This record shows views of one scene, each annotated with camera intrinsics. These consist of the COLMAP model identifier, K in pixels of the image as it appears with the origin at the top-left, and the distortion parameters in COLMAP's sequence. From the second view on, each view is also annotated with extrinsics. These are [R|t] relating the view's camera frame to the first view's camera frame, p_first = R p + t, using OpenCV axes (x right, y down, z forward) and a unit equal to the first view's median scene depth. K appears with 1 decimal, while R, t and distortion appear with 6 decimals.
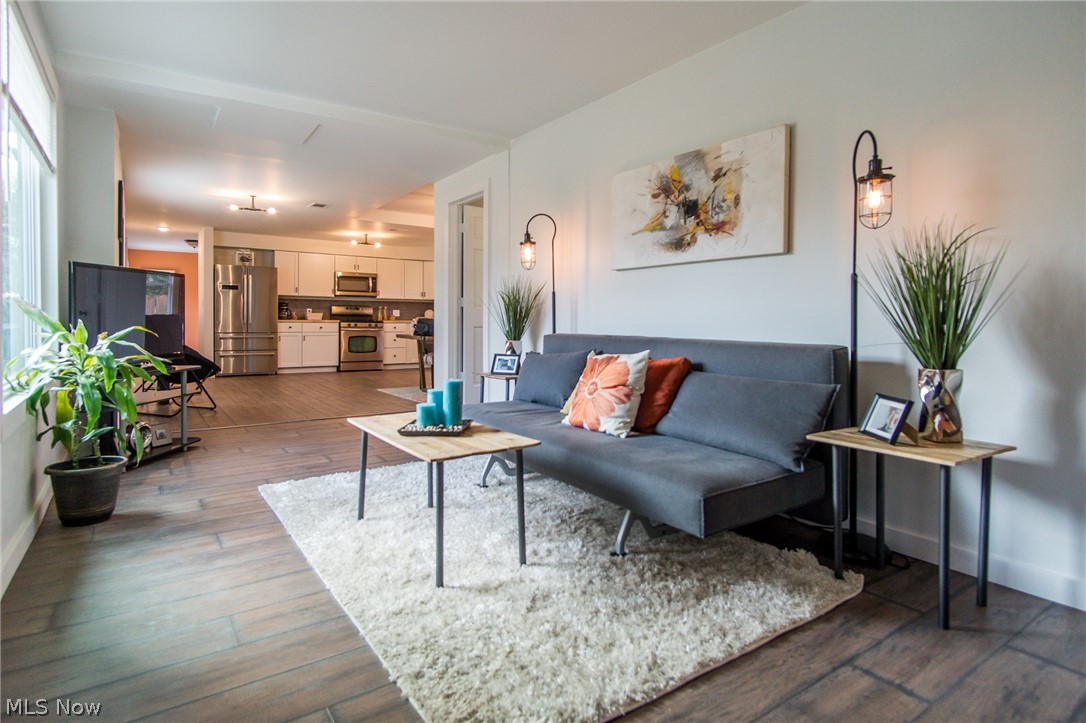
lens RADIAL K [[571.4, 0, 558.3], [0, 571.4, 325.9], [0, 0, 1]] dist [0.004477, 0.000520]
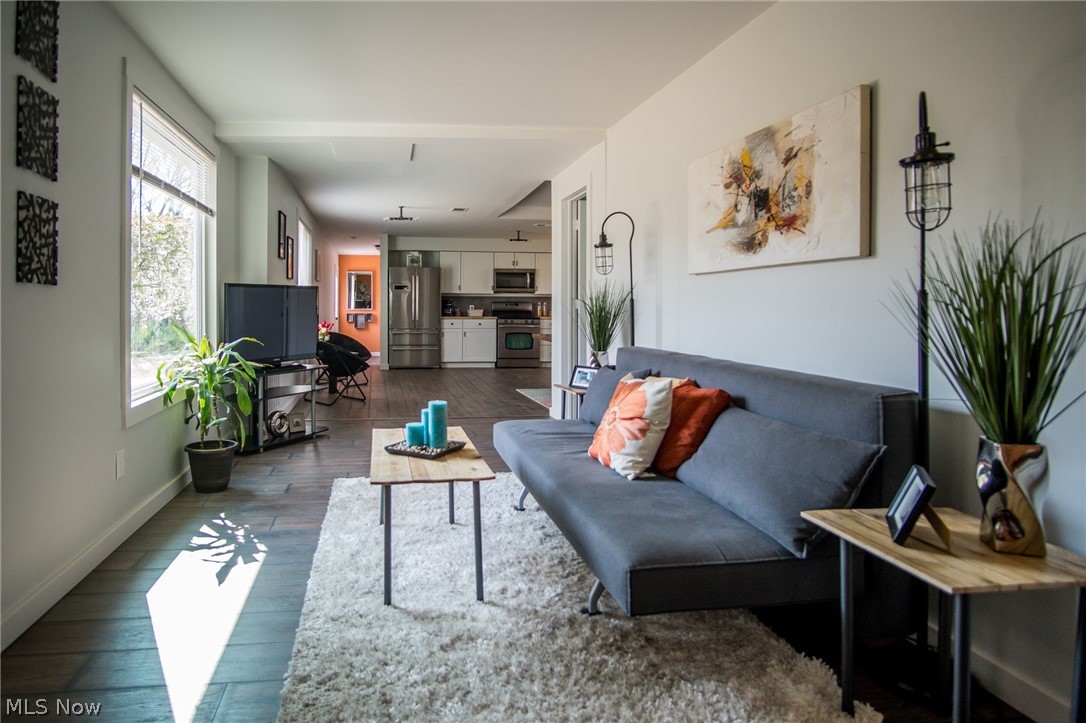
lens RADIAL K [[615.3, 0, 464.0], [0, 615.3, 308.5], [0, 0, 1]] dist [-0.022720, 0.000290]
pose [[0.880565, -0.003380, -0.473913, 0.314250], [-0.001802, 0.999943, -0.010480, -0.050421], [0.473922, 0.010082, 0.880509, 0.055554]]
